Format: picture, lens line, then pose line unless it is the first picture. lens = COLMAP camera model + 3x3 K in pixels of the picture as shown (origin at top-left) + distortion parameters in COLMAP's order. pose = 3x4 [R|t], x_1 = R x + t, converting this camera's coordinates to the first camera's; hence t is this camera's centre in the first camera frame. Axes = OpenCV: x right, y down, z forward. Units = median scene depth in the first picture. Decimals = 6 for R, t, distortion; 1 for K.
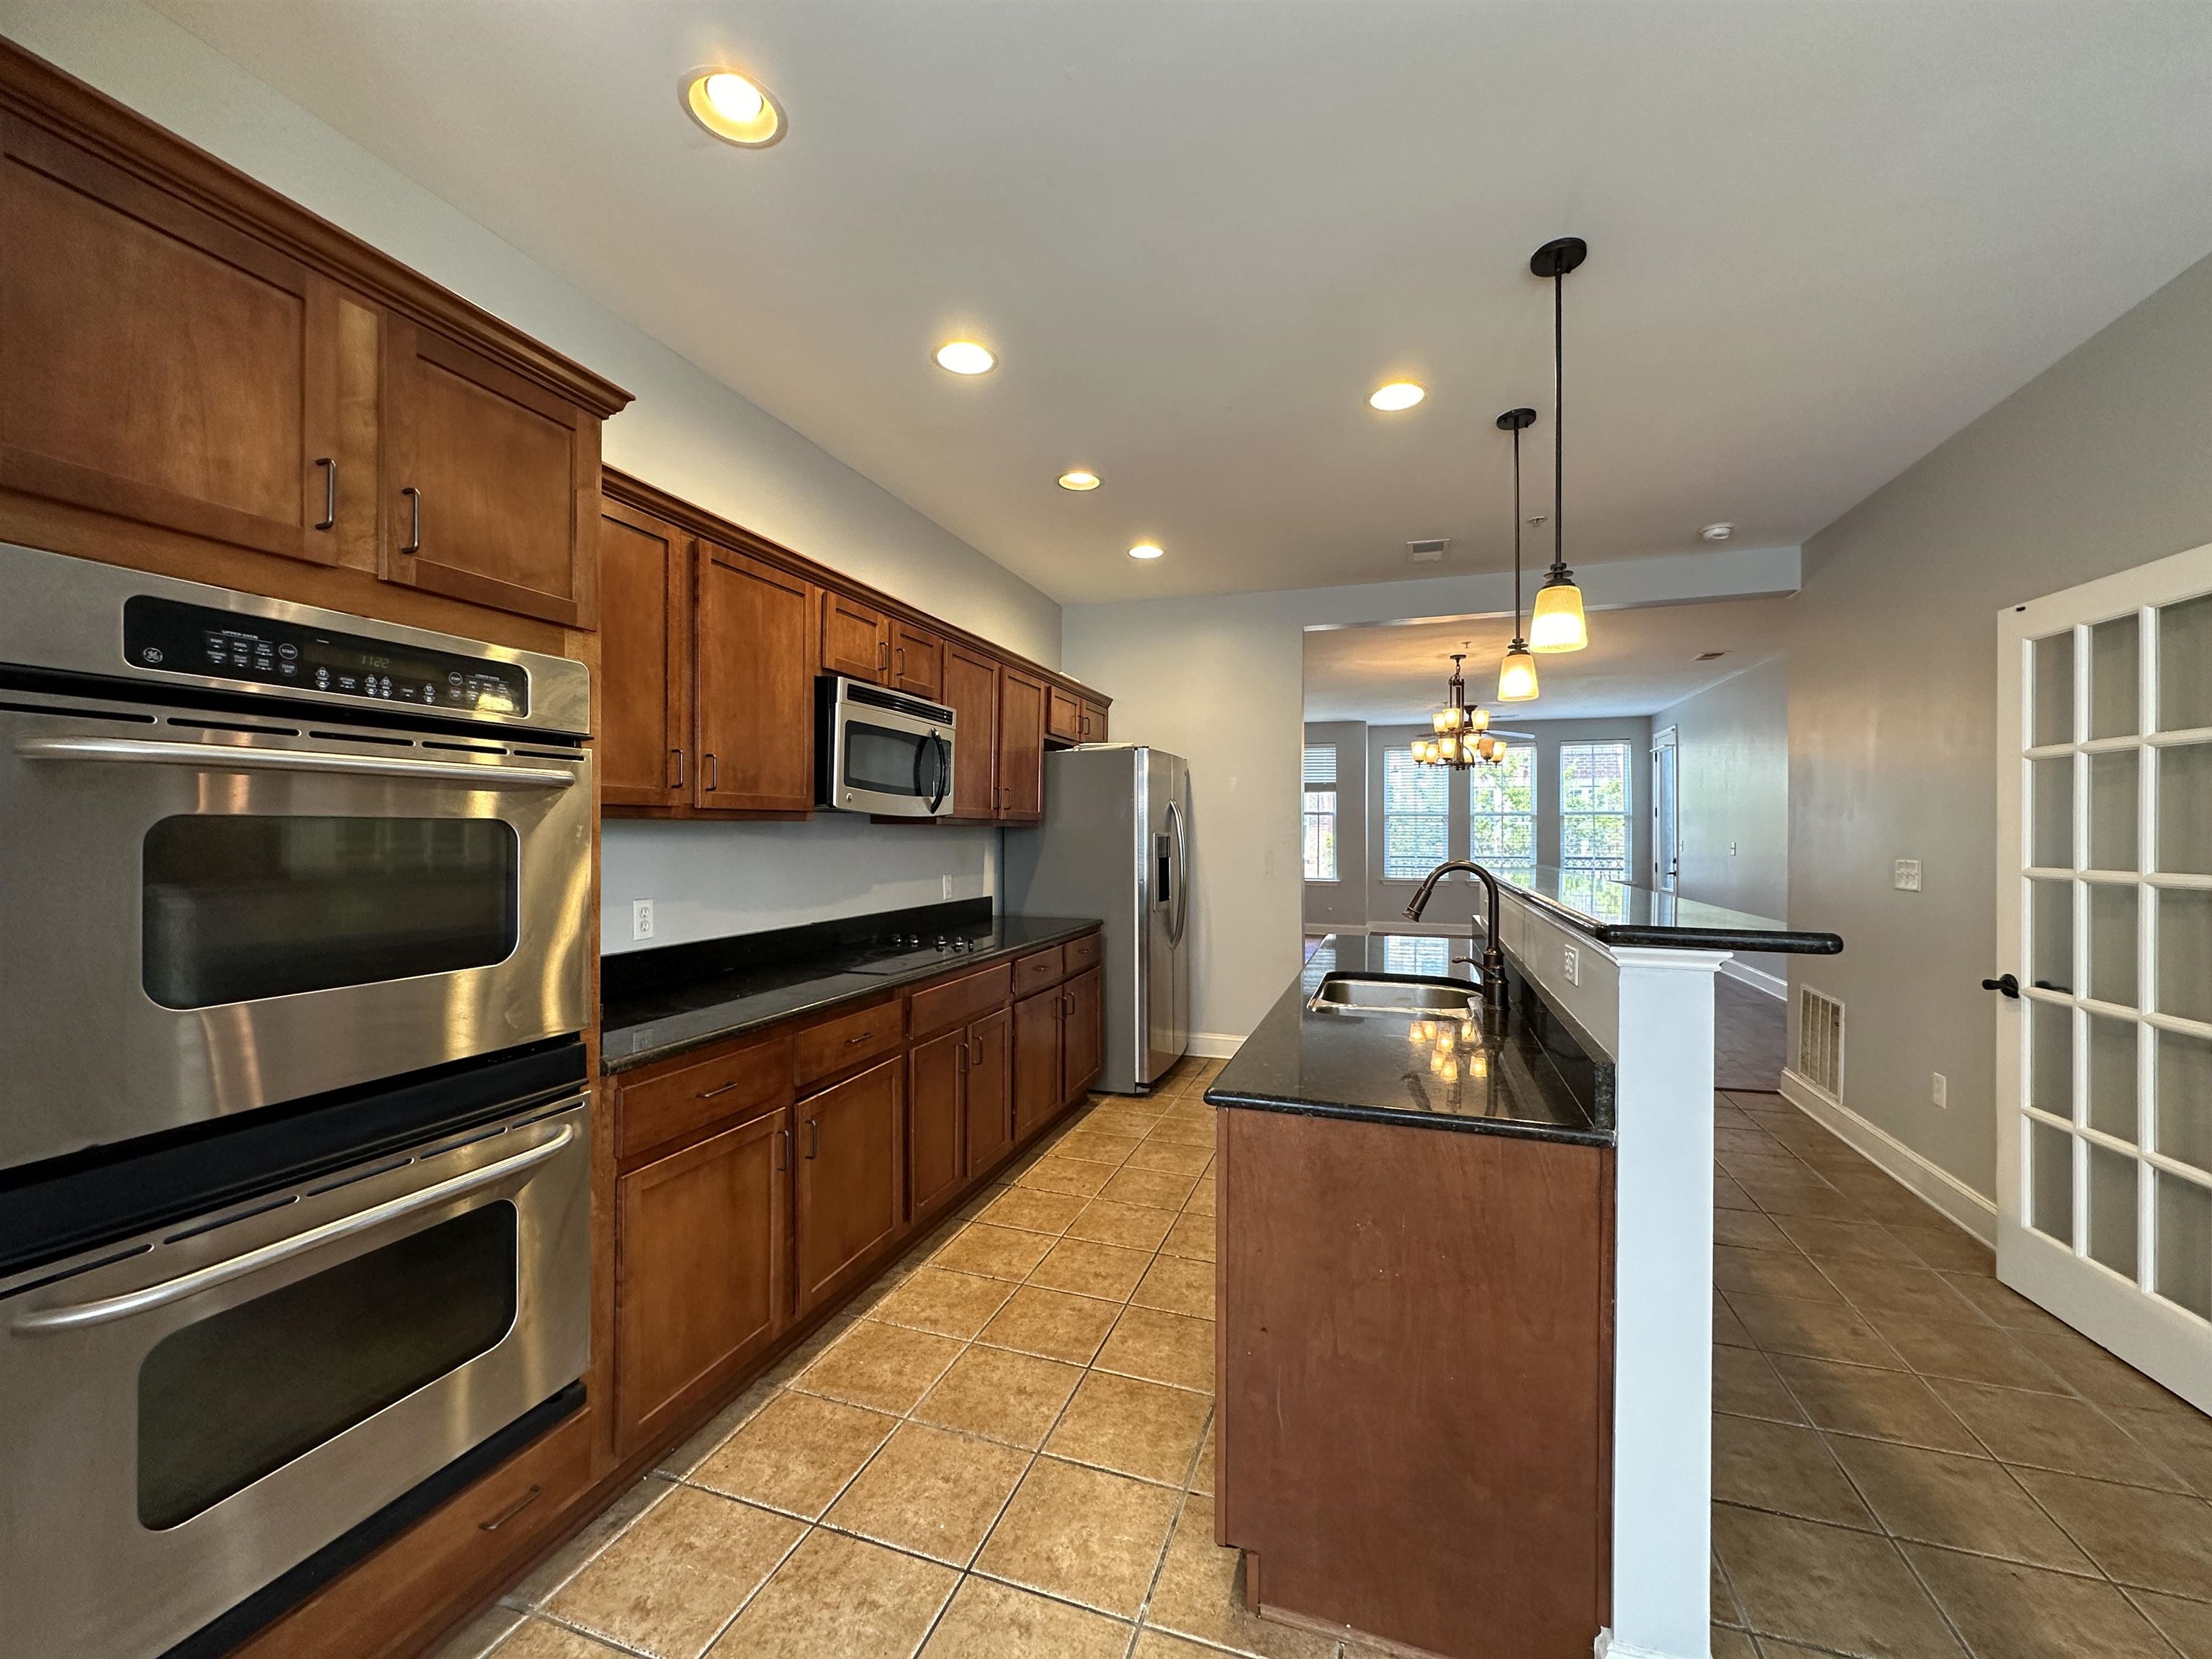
lens RADIAL K [[887.8, 0, 1124.8], [0, 887.8, 832.8], [0, 0, 1]] dist [-0.003025, -0.000347]
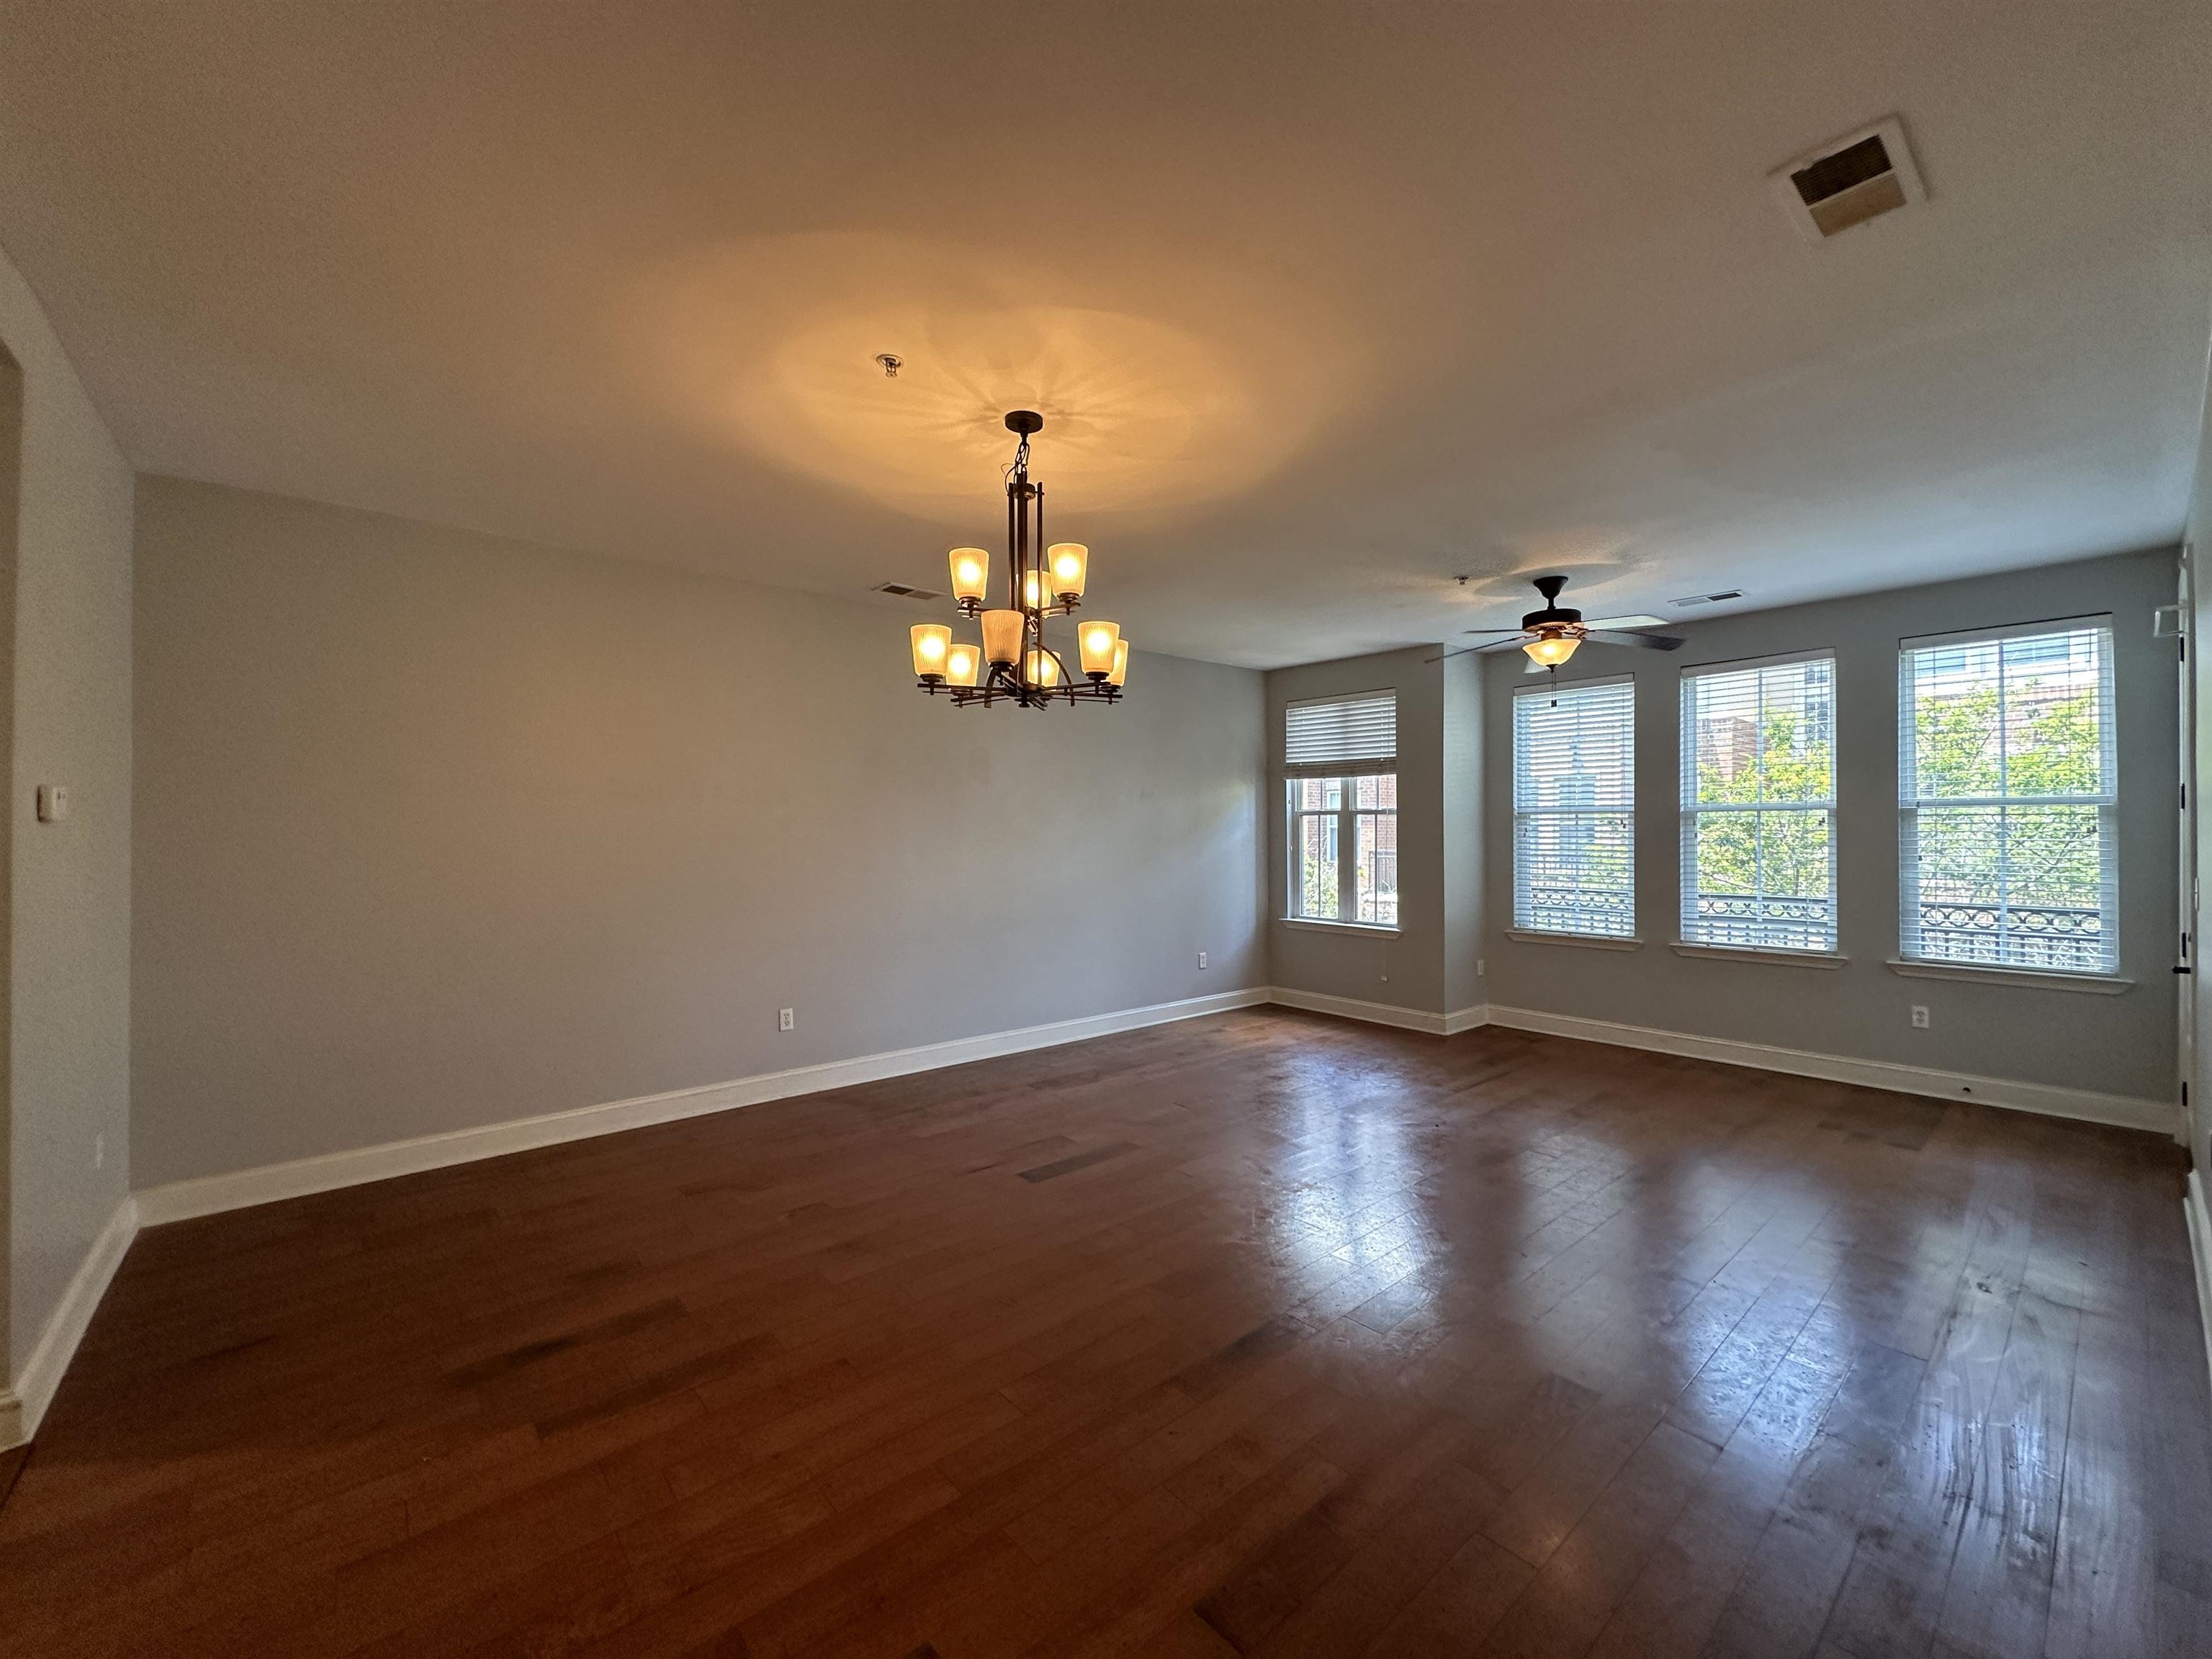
lens RADIAL K [[887.8, 0, 1094.7], [0, 887.8, 823.4], [0, 0, 1]] dist [-0.003025, -0.000347]
pose [[0.856293, -0.006748, -0.516447, 0.390703], [0.003542, 0.999968, -0.007194, -0.010890], [0.516479, 0.004331, 0.856289, 0.432682]]
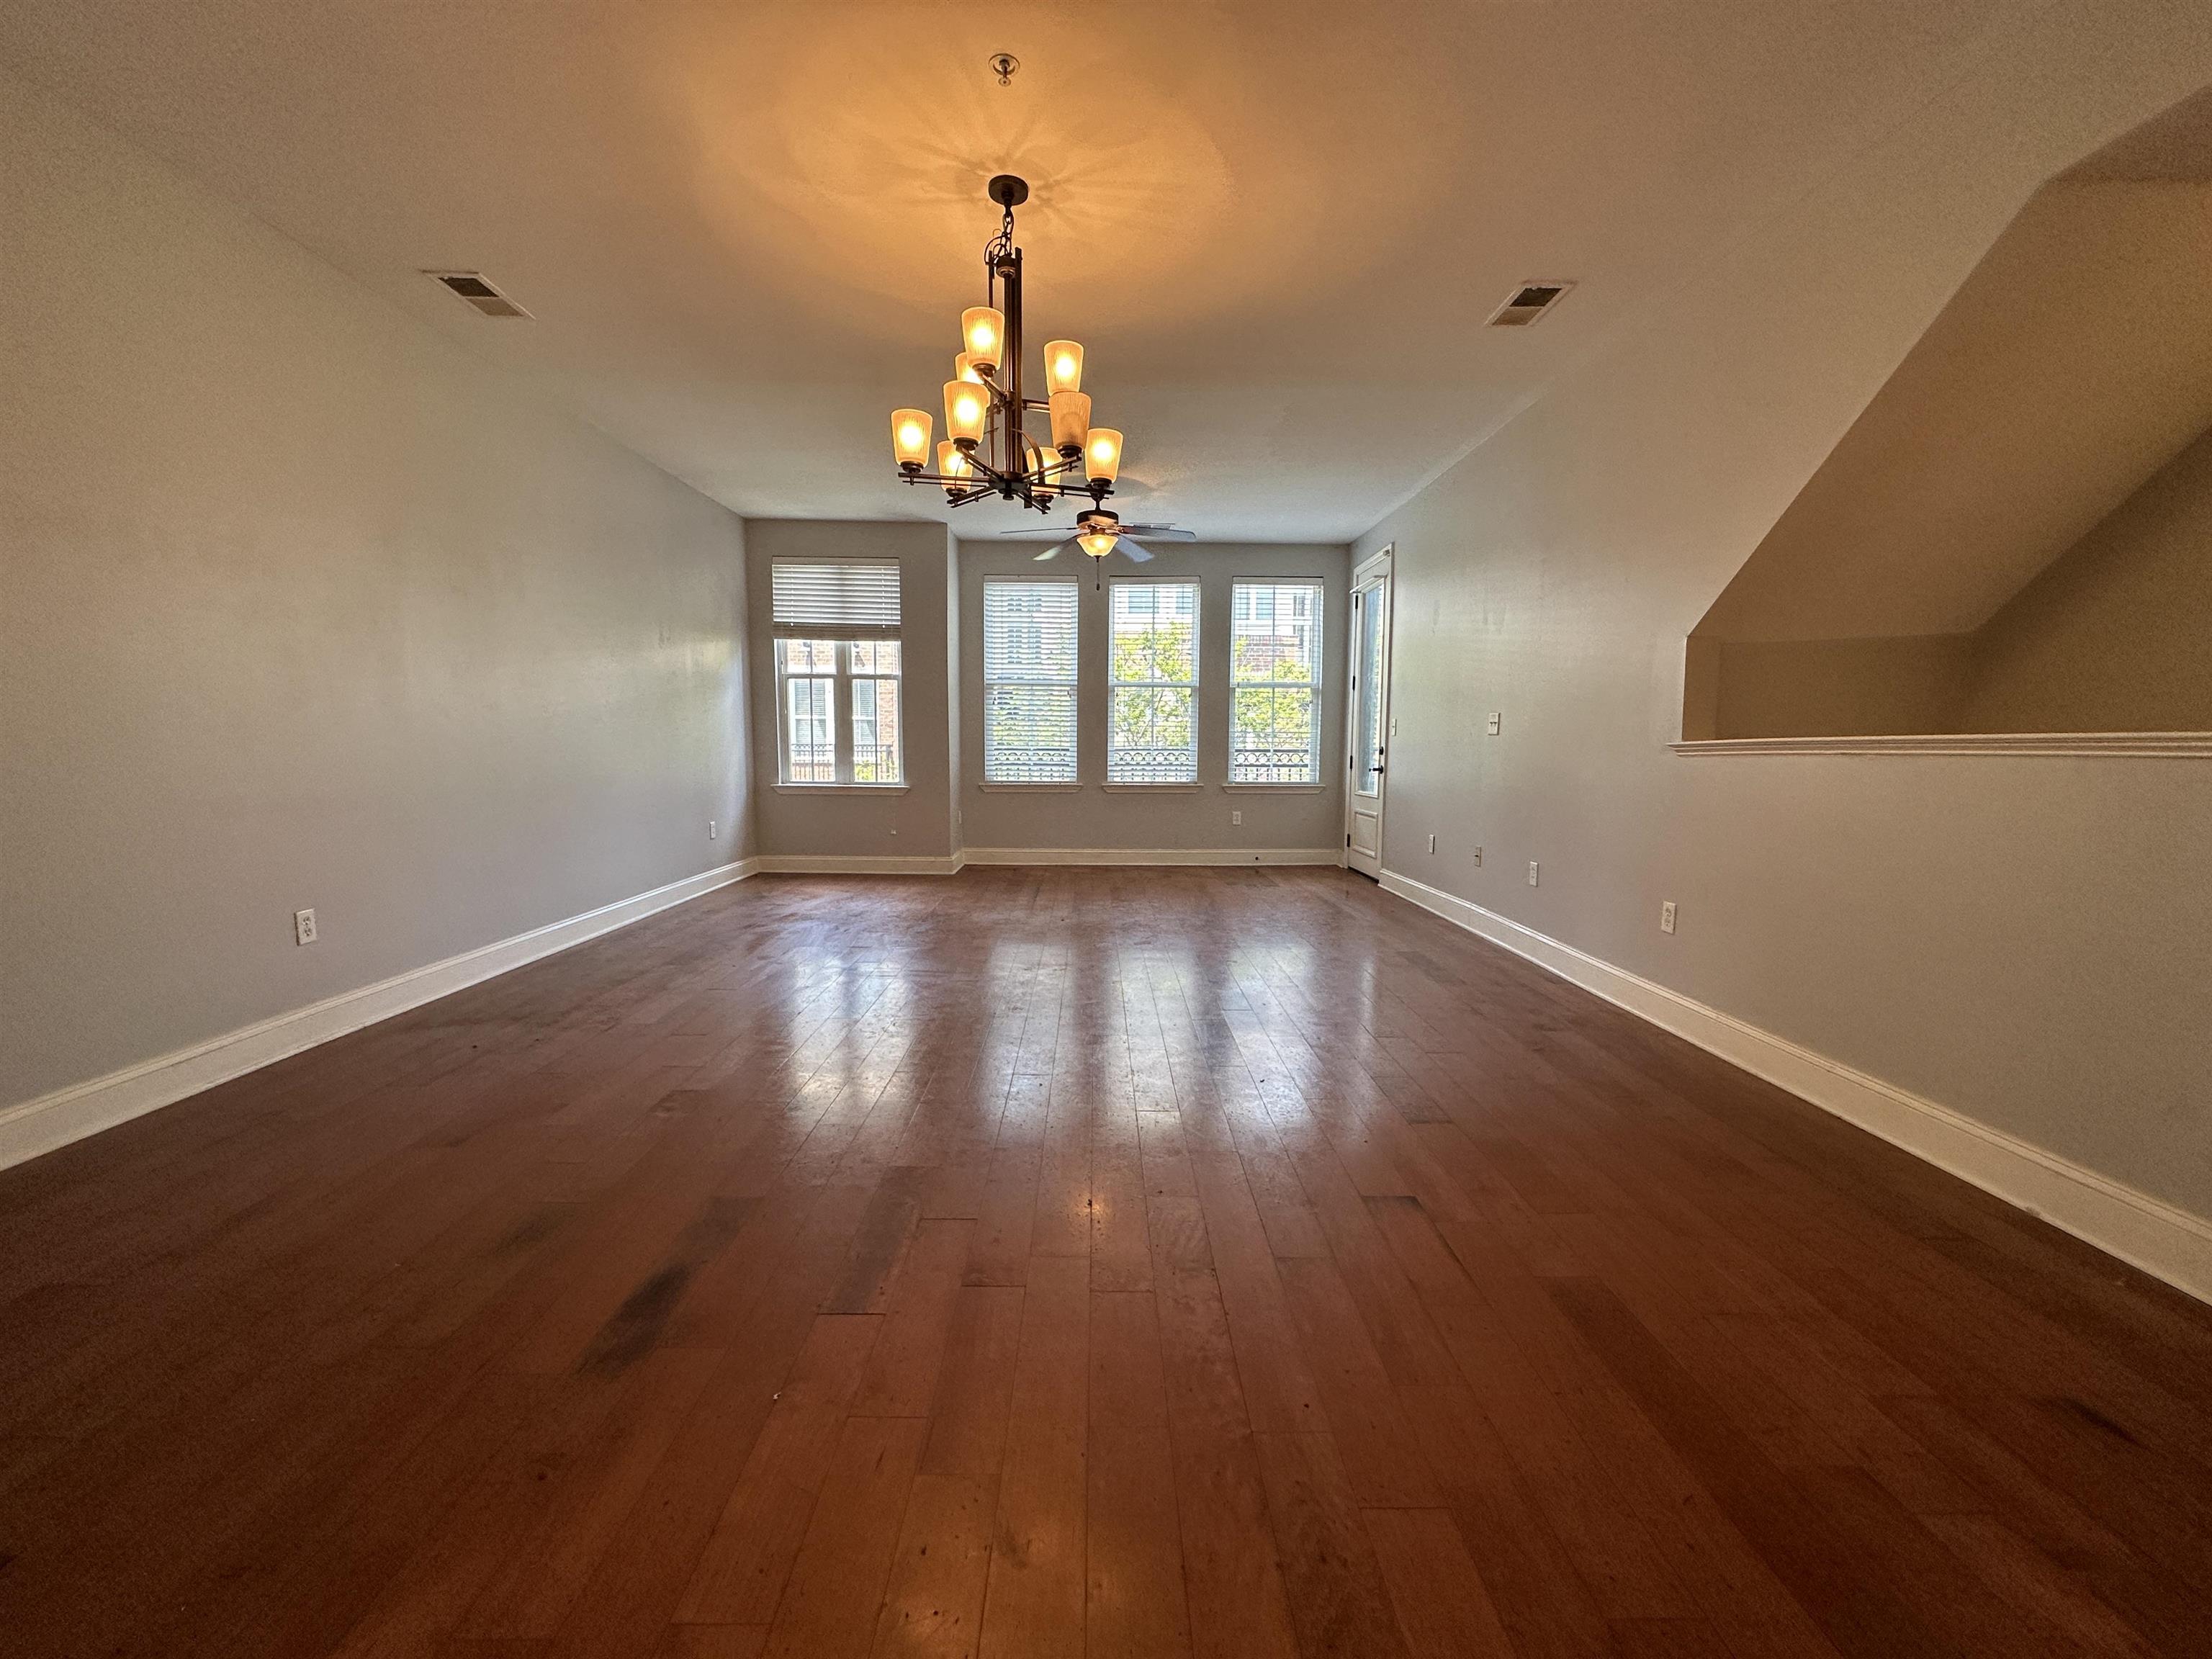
lens RADIAL K [[887.8, 0, 1113.9], [0, 887.8, 826.8], [0, 0, 1]] dist [-0.003025, -0.000347]
pose [[0.943758, -0.025276, 0.329669, 0.182844], [-0.008274, 0.994956, 0.099971, 0.020832], [-0.330533, -0.097076, 0.938789, 0.385527]]
